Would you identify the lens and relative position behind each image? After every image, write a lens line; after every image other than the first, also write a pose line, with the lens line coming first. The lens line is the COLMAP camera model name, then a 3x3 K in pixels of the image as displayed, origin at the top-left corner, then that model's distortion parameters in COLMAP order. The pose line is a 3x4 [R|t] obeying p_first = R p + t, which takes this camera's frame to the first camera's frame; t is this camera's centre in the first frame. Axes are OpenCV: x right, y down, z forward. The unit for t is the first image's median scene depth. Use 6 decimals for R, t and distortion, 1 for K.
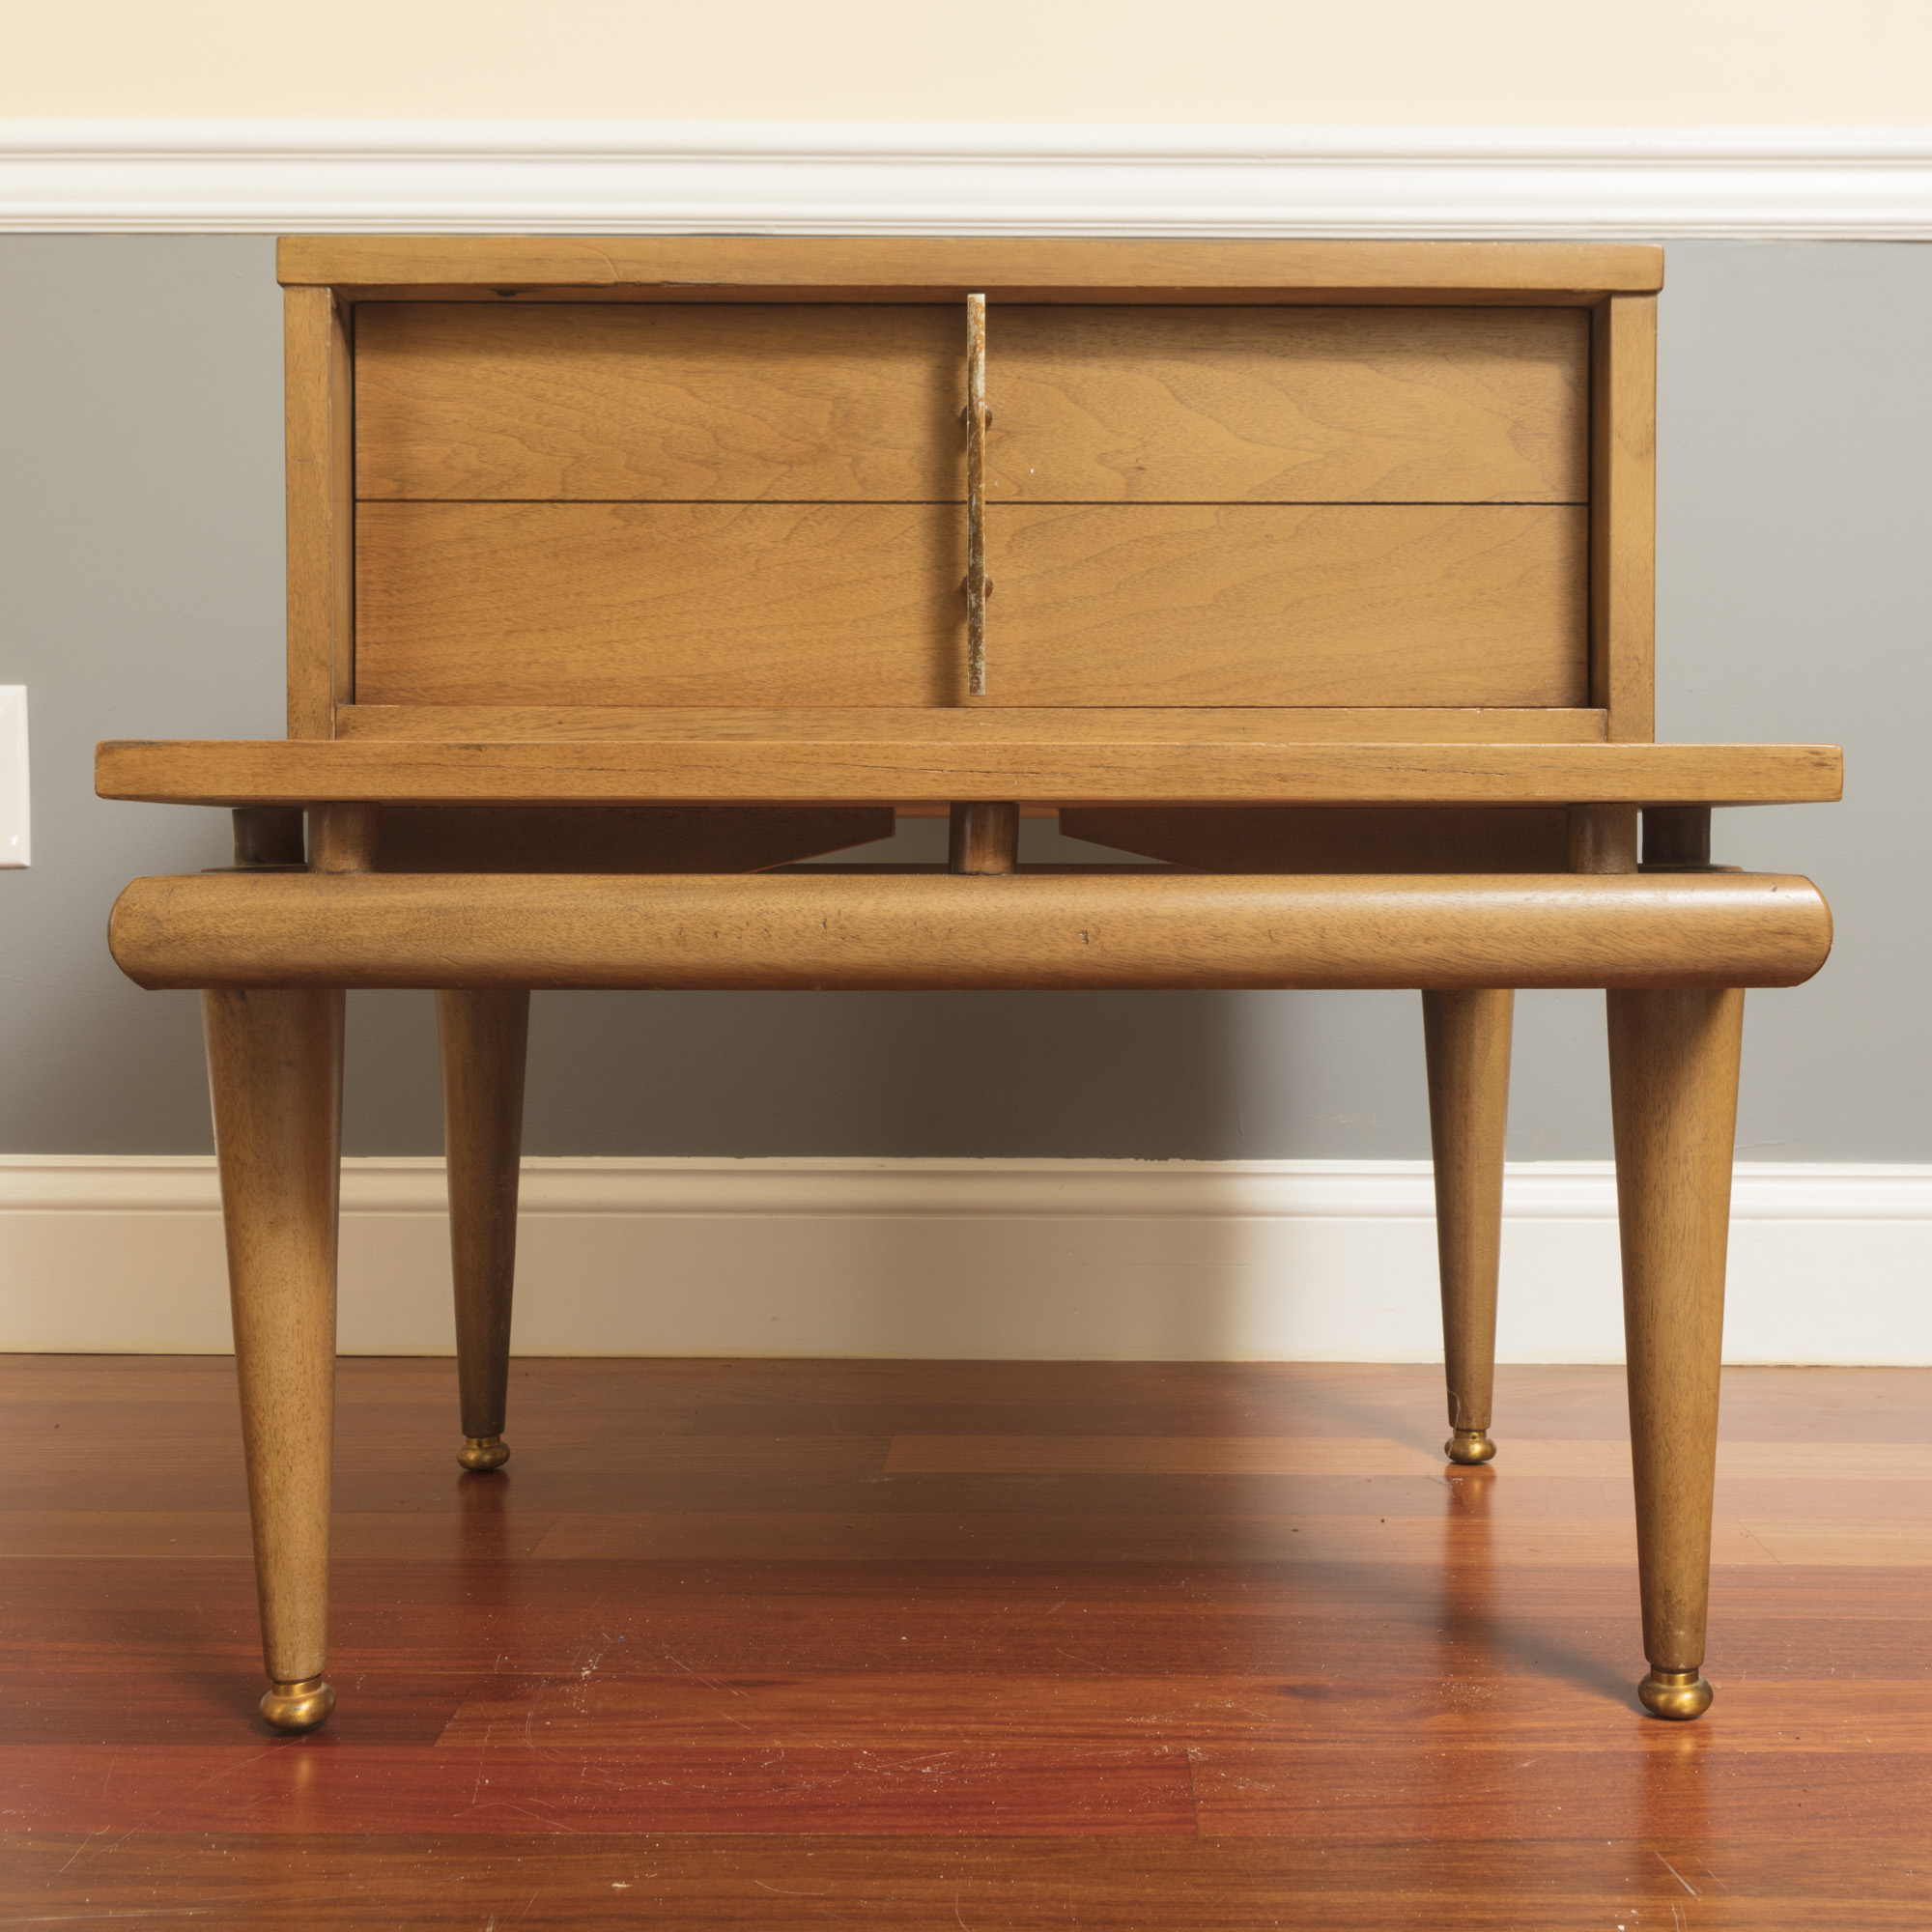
lens RADIAL K [[2419.0, 0, 1038.6], [0, 2419.0, 880.0], [0, 0, 1]] dist [0.006993, -0.023155]
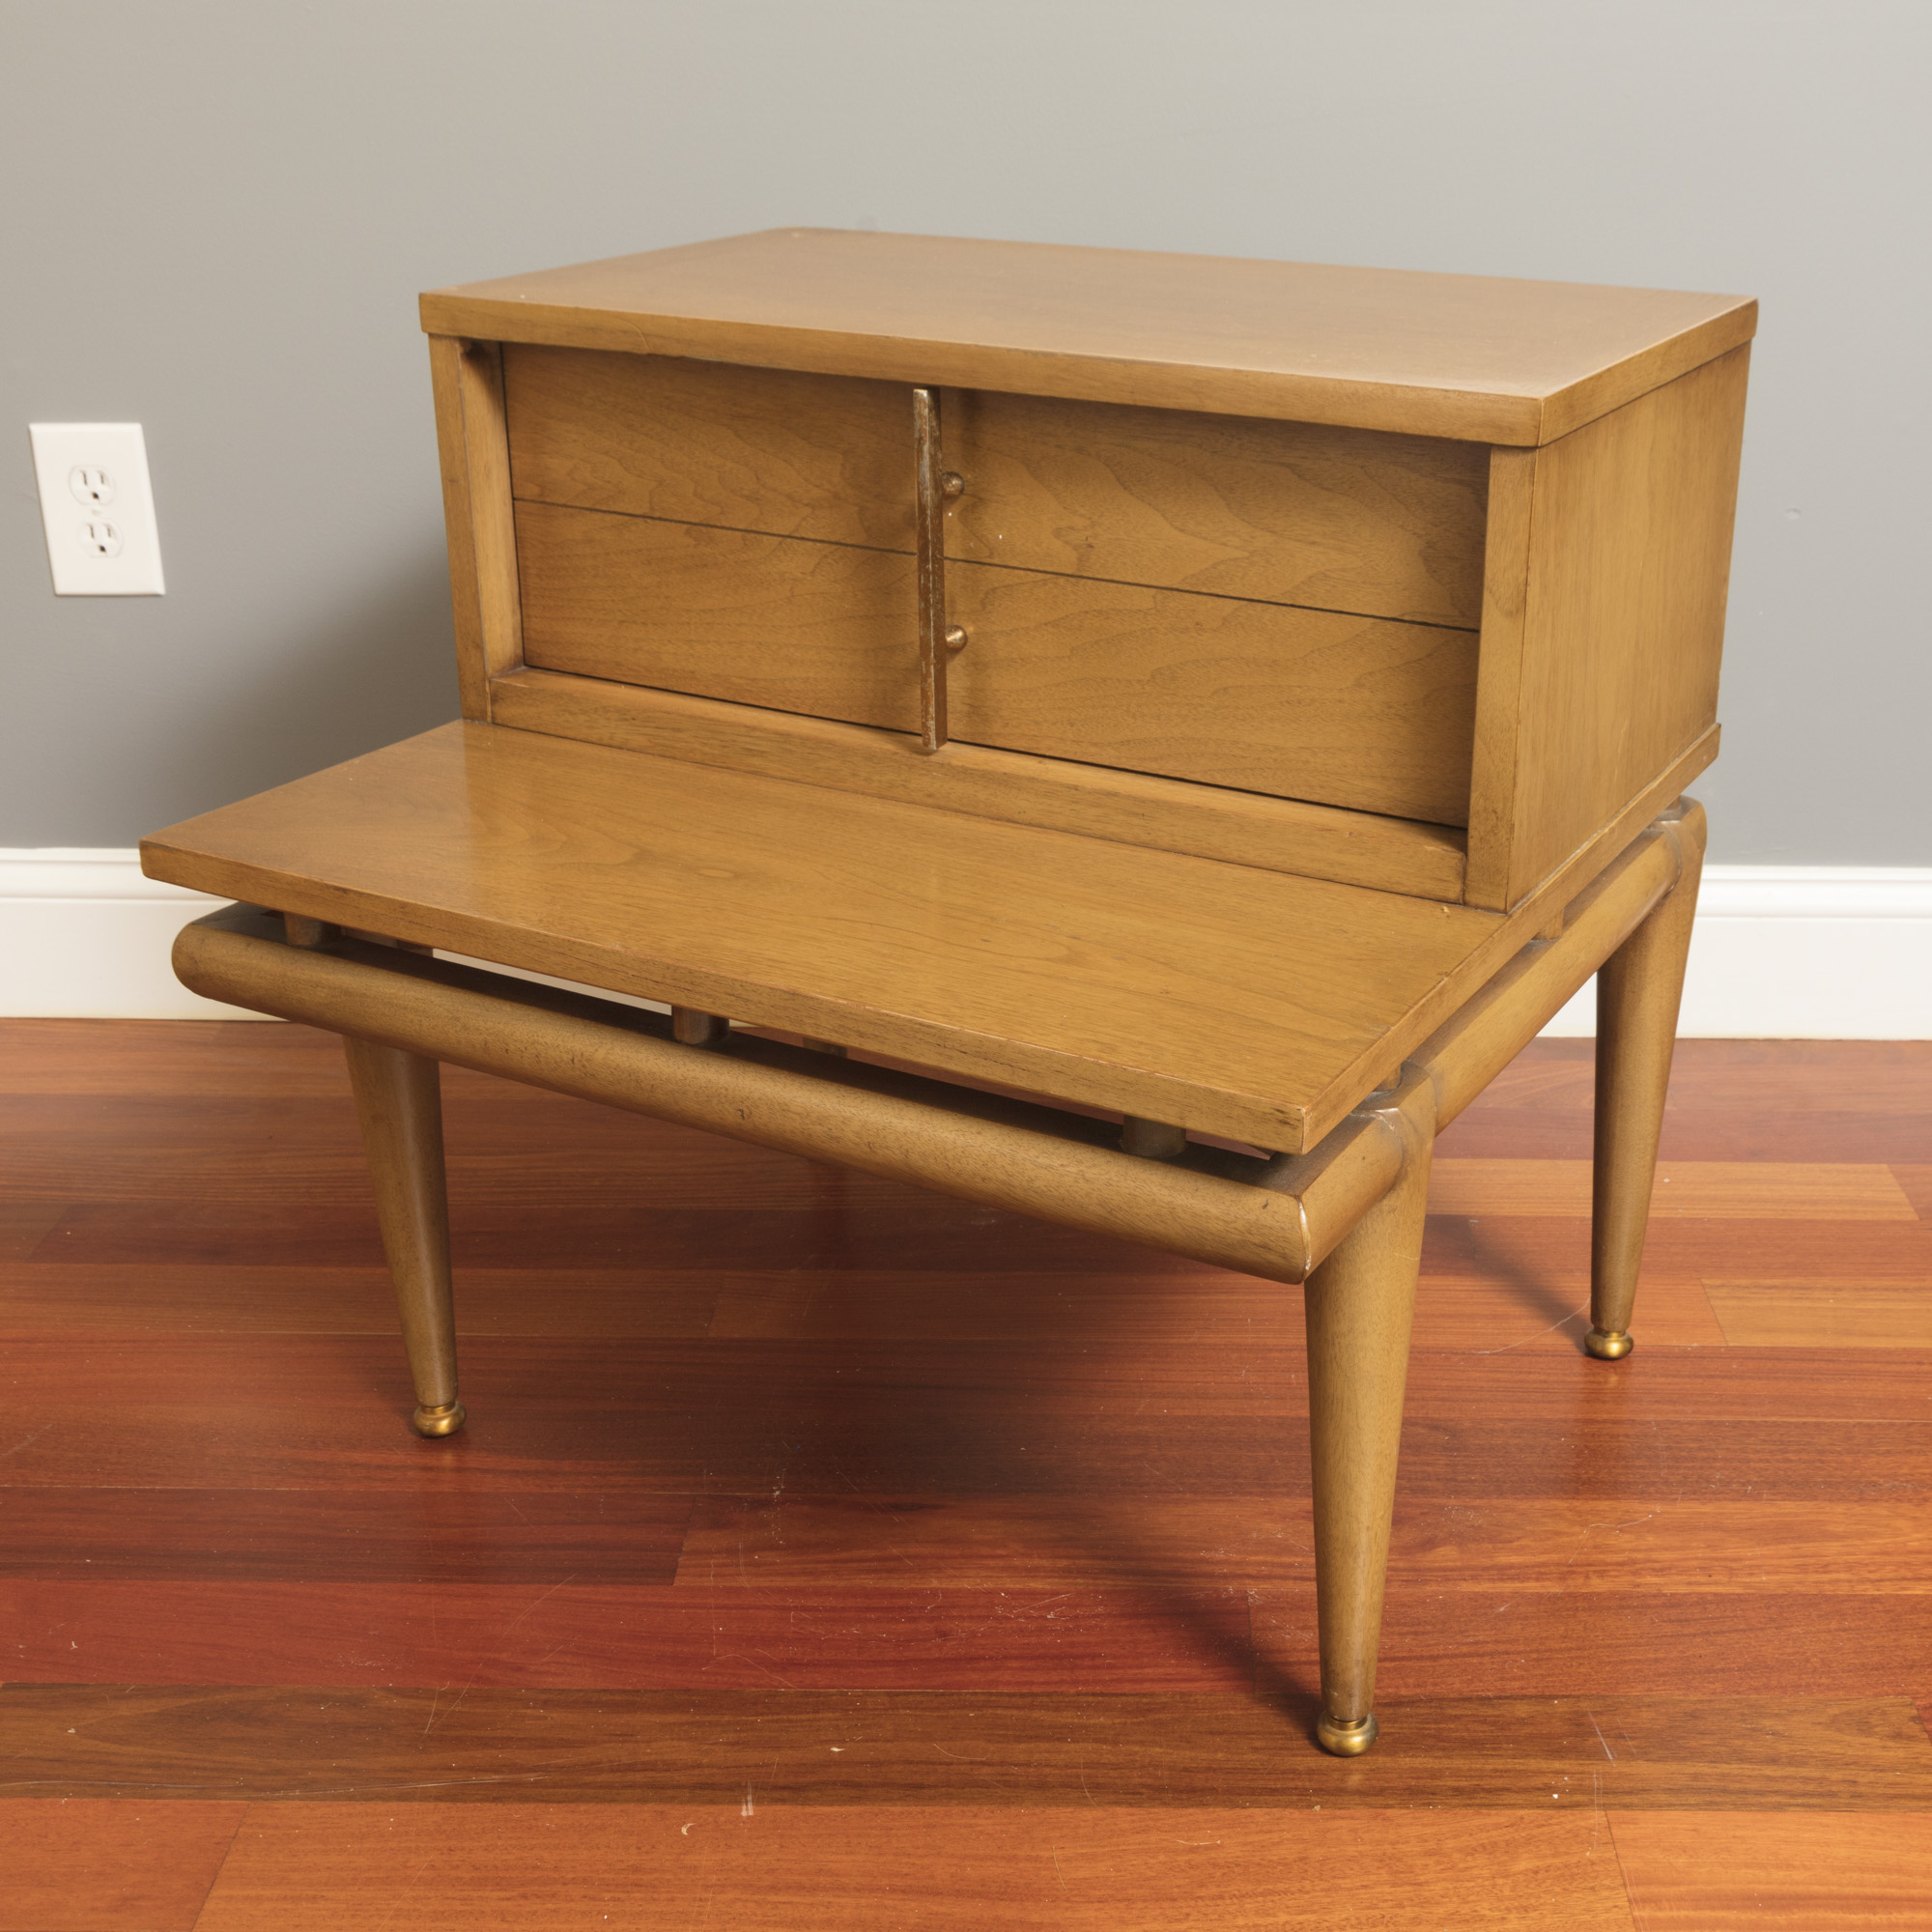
lens RADIAL K [[2575.7, 0, 1111.4], [0, 2575.7, 910.3], [0, 0, 1]] dist [-0.007756, -0.022293]
pose [[0.868797, 0.184915, -0.459345, 0.593396], [-0.014320, 0.936650, 0.349975, -0.414313], [0.494961, -0.297479, 0.816407, 0.049379]]
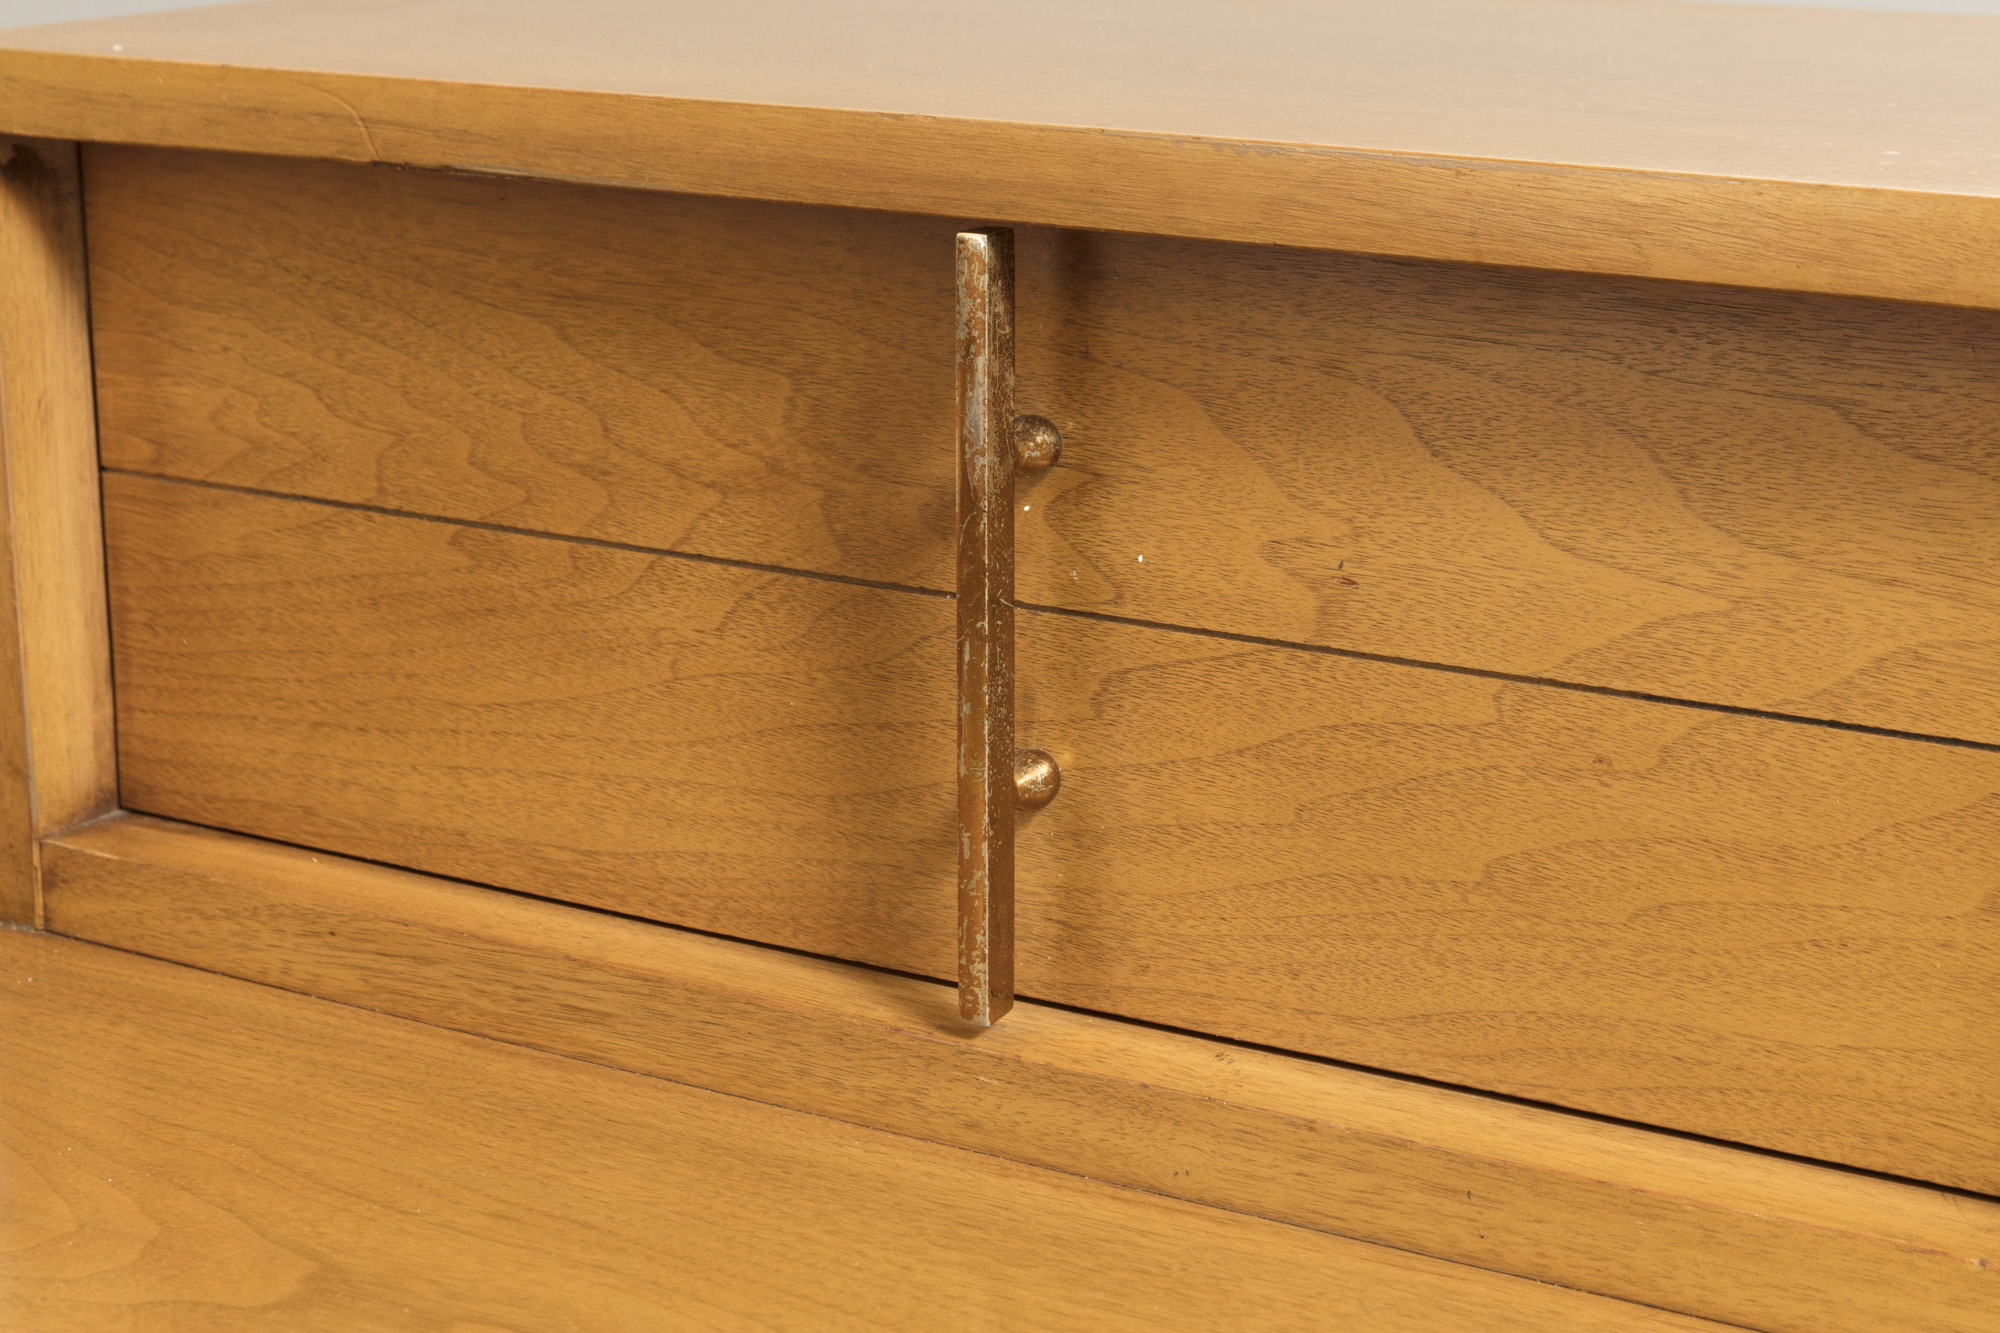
lens RADIAL K [[3411.0, 0, 1117.6], [0, 3411.0, 602.5], [0, 0, 1]] dist [-0.041980, 0.134213]
pose [[0.871575, 0.133427, -0.471756, 0.314536], [-0.019935, 0.971103, 0.237827, -0.322589], [0.489857, -0.197879, 0.849049, 0.423718]]
